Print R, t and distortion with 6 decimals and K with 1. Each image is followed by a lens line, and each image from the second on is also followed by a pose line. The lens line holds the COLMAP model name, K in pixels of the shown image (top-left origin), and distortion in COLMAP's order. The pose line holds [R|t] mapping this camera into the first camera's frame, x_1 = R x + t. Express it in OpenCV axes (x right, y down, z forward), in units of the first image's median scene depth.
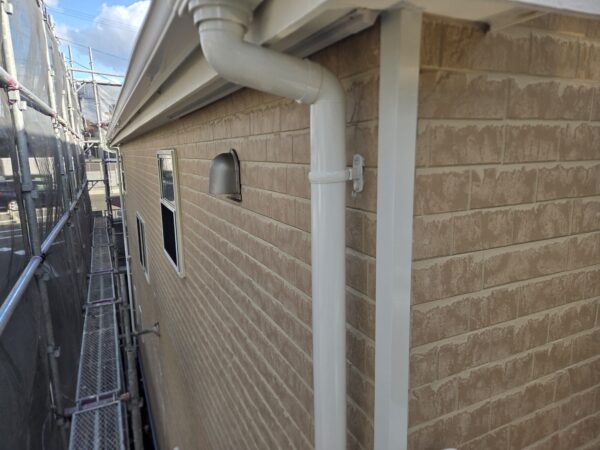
lens RADIAL K [[395.4, 0, 298.3], [0, 395.4, 228.1], [0, 0, 1]] dist [0.056591, -0.042544]
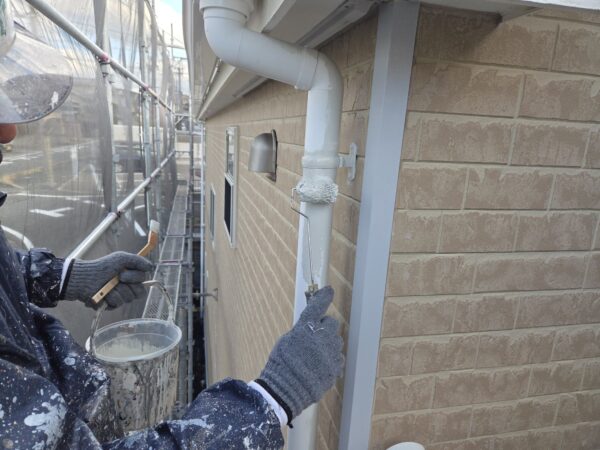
lens RADIAL K [[395.4, 0, 298.3], [0, 395.4, 228.1], [0, 0, 1]] dist [0.056591, -0.042544]
pose [[0.975023, 0.119593, -0.187157, 0.177488], [-0.112403, 0.992473, 0.048609, -0.002465], [0.191561, -0.026358, 0.981127, -0.022606]]
